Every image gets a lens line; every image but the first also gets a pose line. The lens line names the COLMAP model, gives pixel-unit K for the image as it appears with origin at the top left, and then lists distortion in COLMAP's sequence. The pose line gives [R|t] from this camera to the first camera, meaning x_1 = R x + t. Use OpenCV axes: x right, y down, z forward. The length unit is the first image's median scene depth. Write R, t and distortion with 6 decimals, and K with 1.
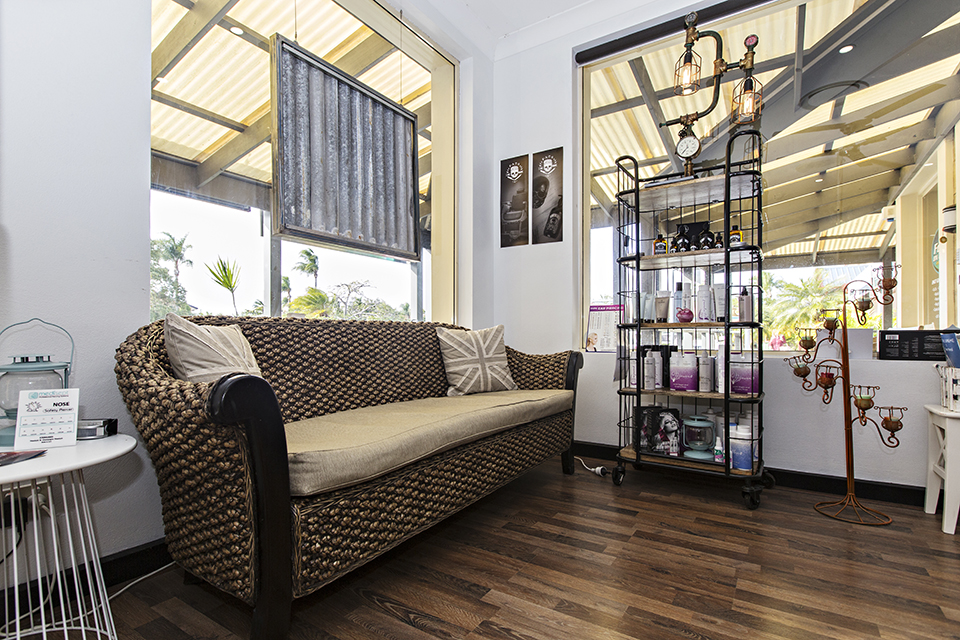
lens RADIAL K [[455.7, 0, 503.2], [0, 455.7, 322.8], [0, 0, 1]] dist [-0.003283, 0.000576]
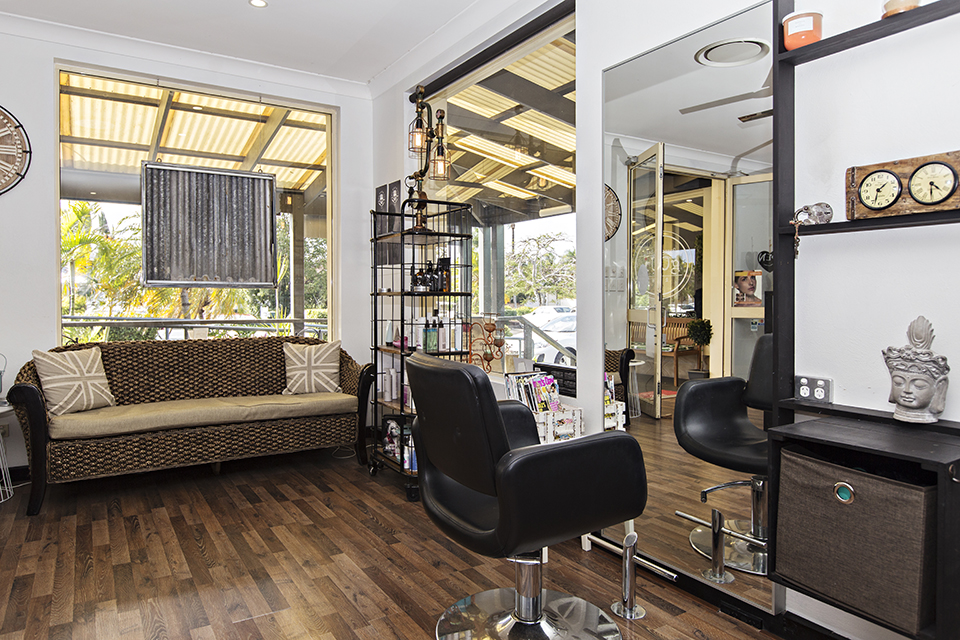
lens RADIAL K [[607.1, 0, 481.0], [0, 607.1, 293.2], [0, 0, 1]] dist [0.002886, 0.000977]
pose [[0.910903, -0.002460, -0.412614, 1.257107], [0.007247, 0.999923, 0.010036, -0.161054], [0.412558, -0.012132, 0.910851, -0.390680]]
